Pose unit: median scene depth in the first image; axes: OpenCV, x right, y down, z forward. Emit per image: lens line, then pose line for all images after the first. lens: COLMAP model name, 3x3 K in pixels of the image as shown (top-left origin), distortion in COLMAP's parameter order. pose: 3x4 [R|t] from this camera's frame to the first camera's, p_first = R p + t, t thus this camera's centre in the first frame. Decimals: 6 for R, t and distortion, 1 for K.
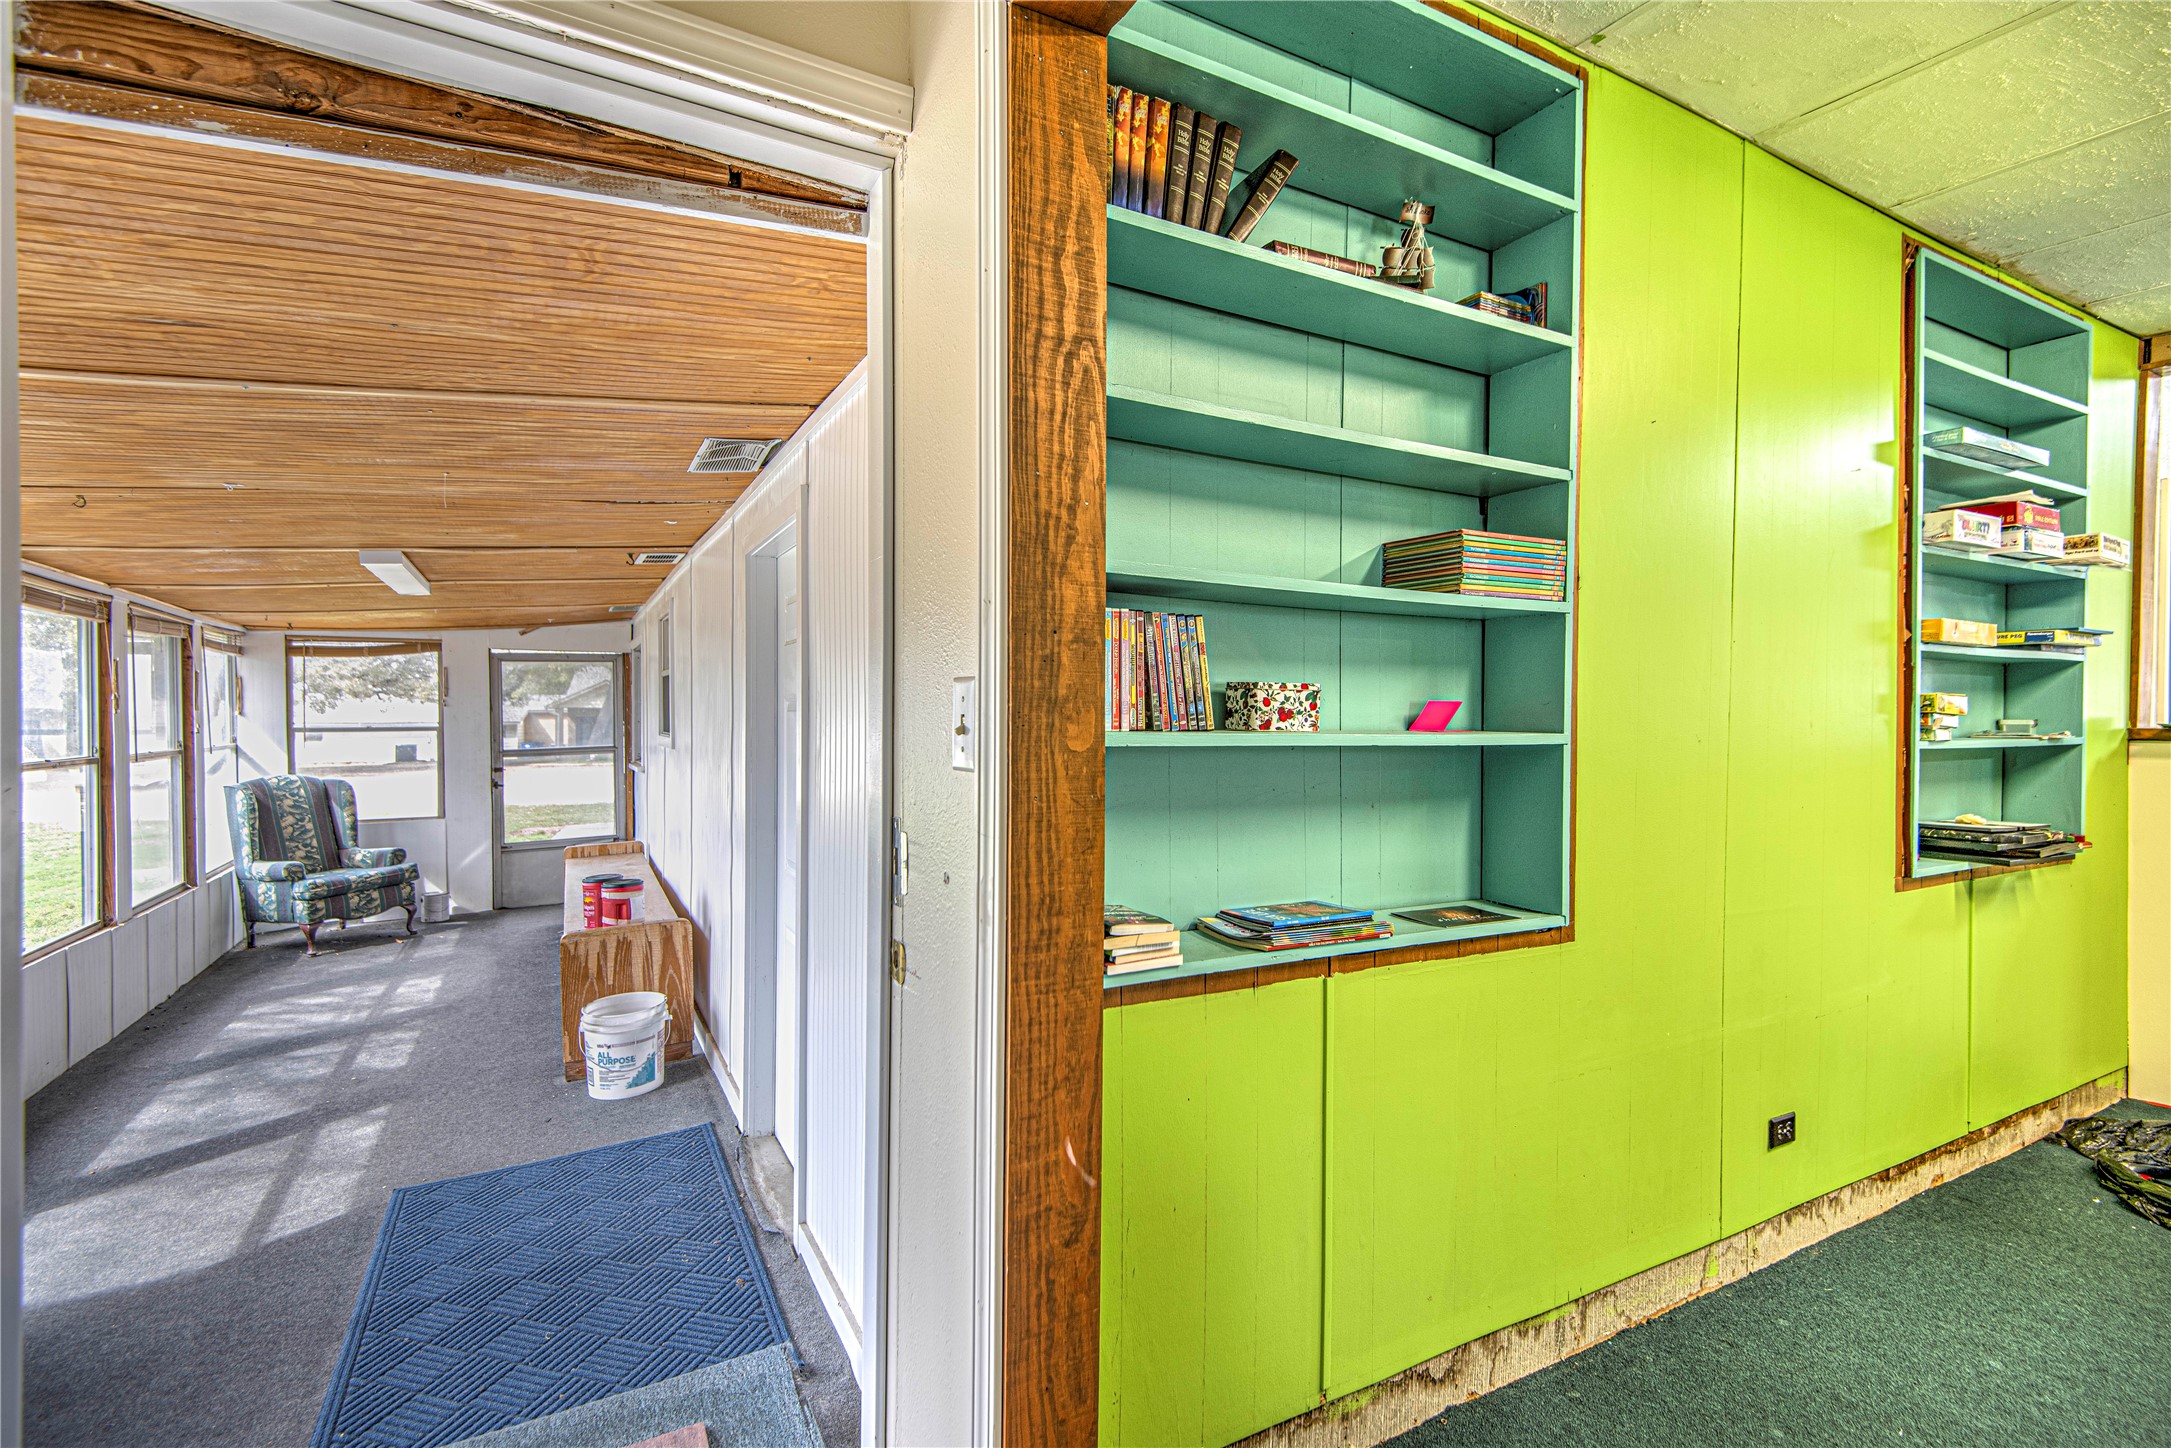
lens RADIAL K [[990.6, 0, 1088.3], [0, 990.6, 715.2], [0, 0, 1]] dist [0.001122, 0.000091]
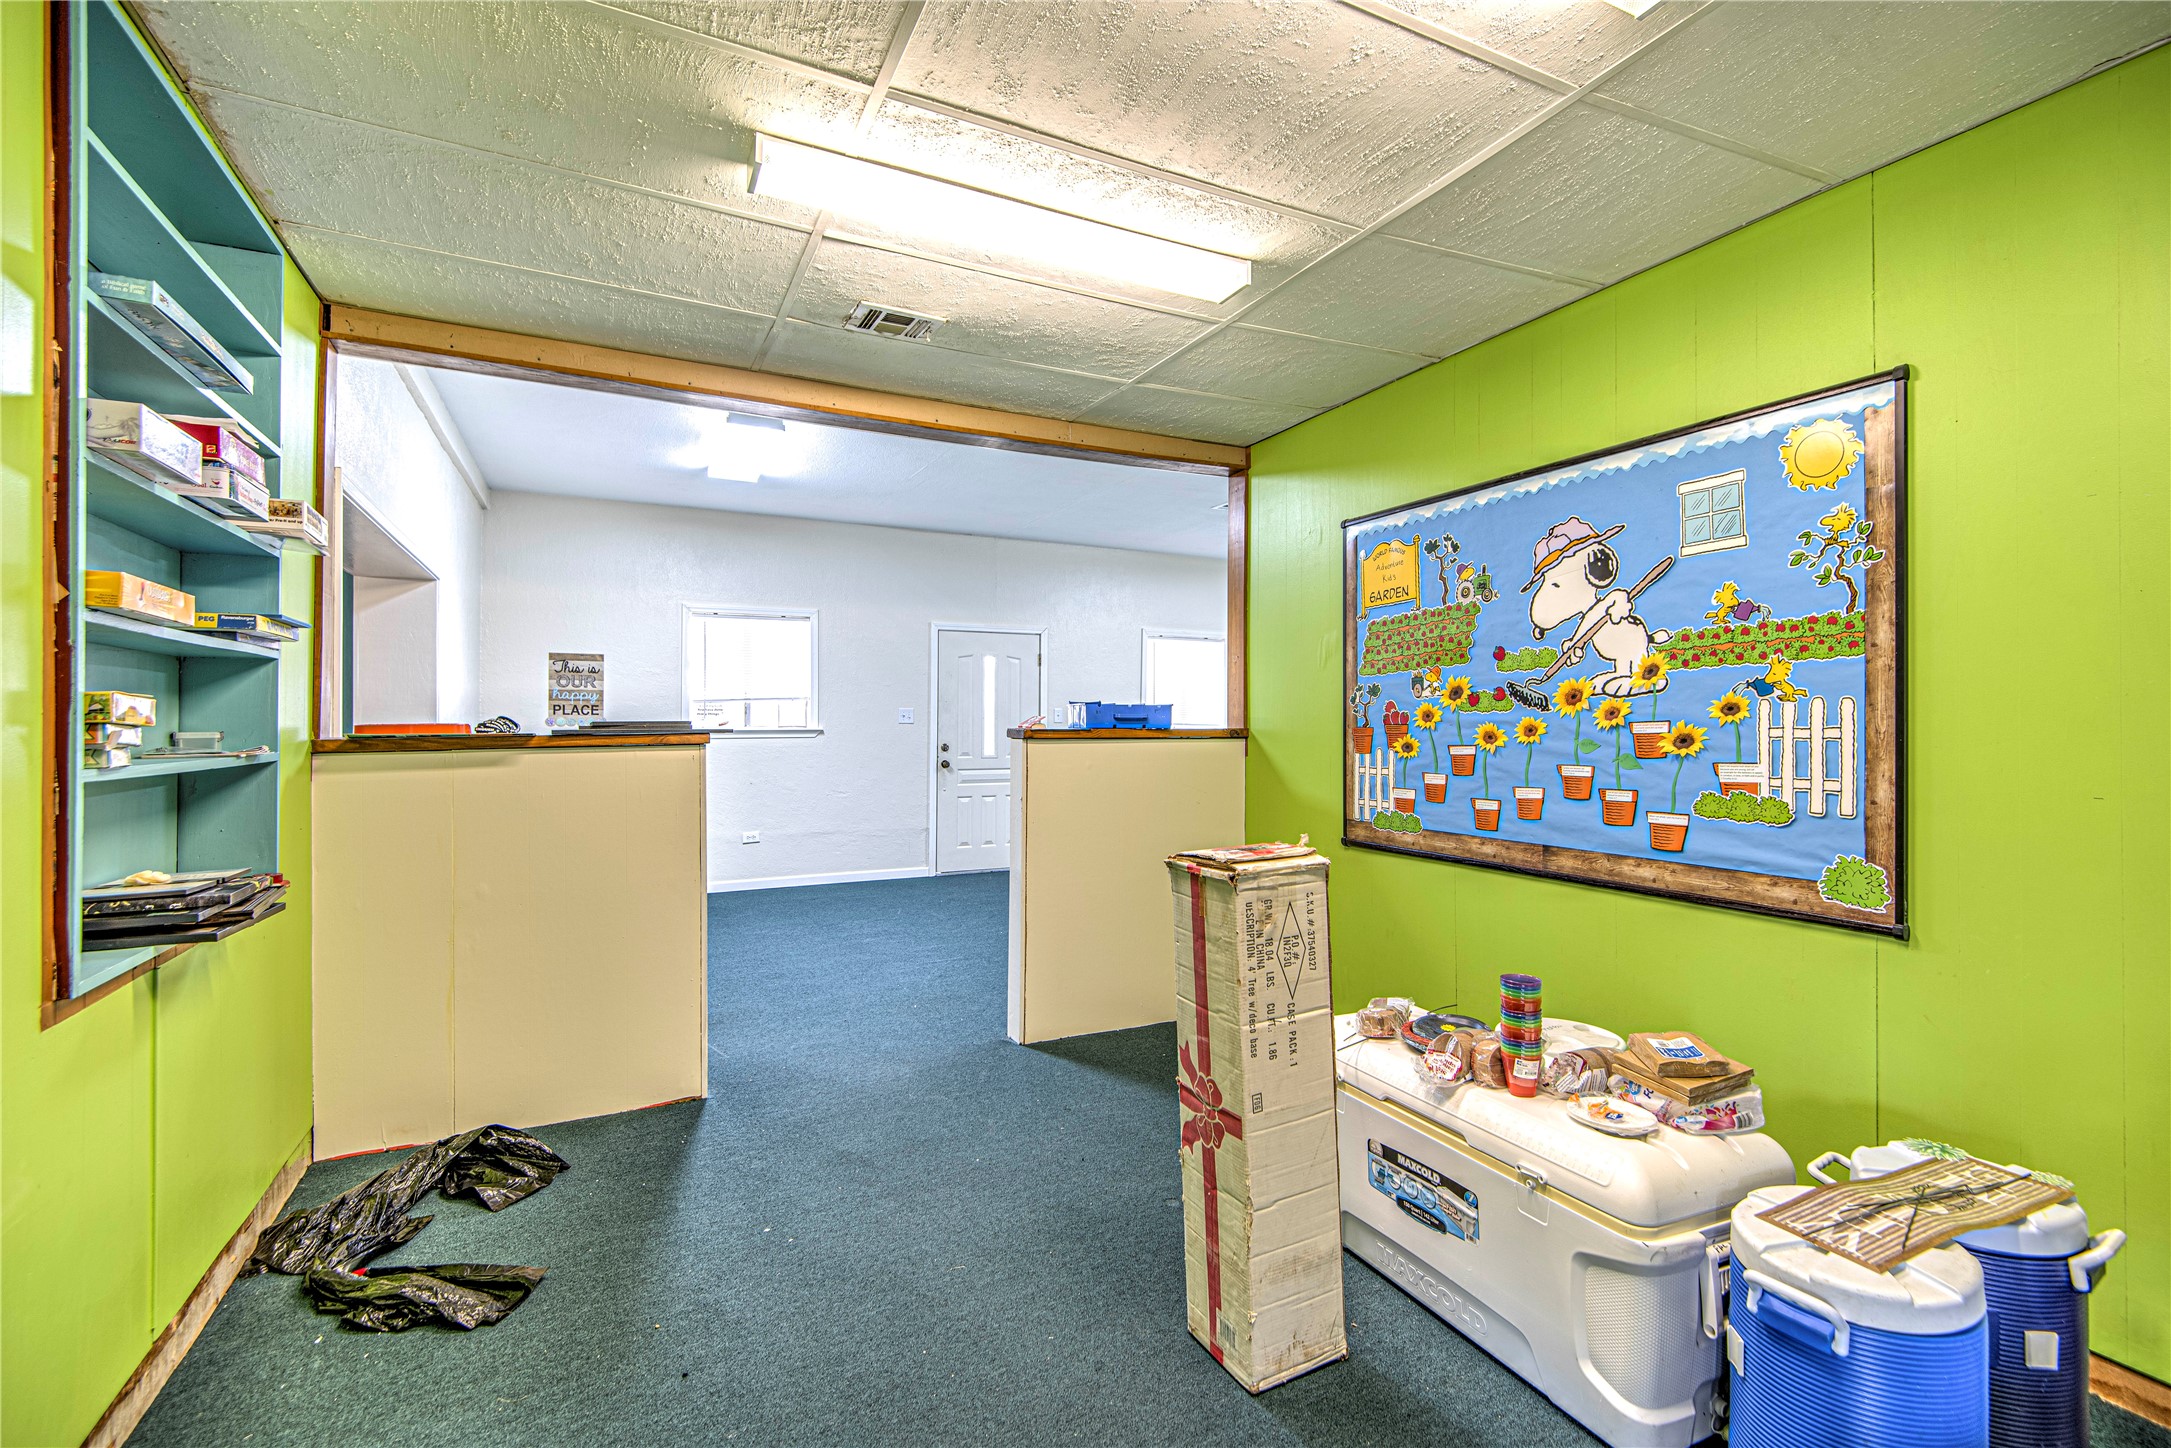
lens RADIAL K [[990.6, 0, 1093.9], [0, 990.6, 710.7], [0, 0, 1]] dist [0.001122, 0.000091]
pose [[0.031653, 0.004974, 0.999487, 0.223820], [0.011543, 0.999919, -0.005342, 0.000150], [-0.999432, 0.011706, 0.031593, 0.323026]]
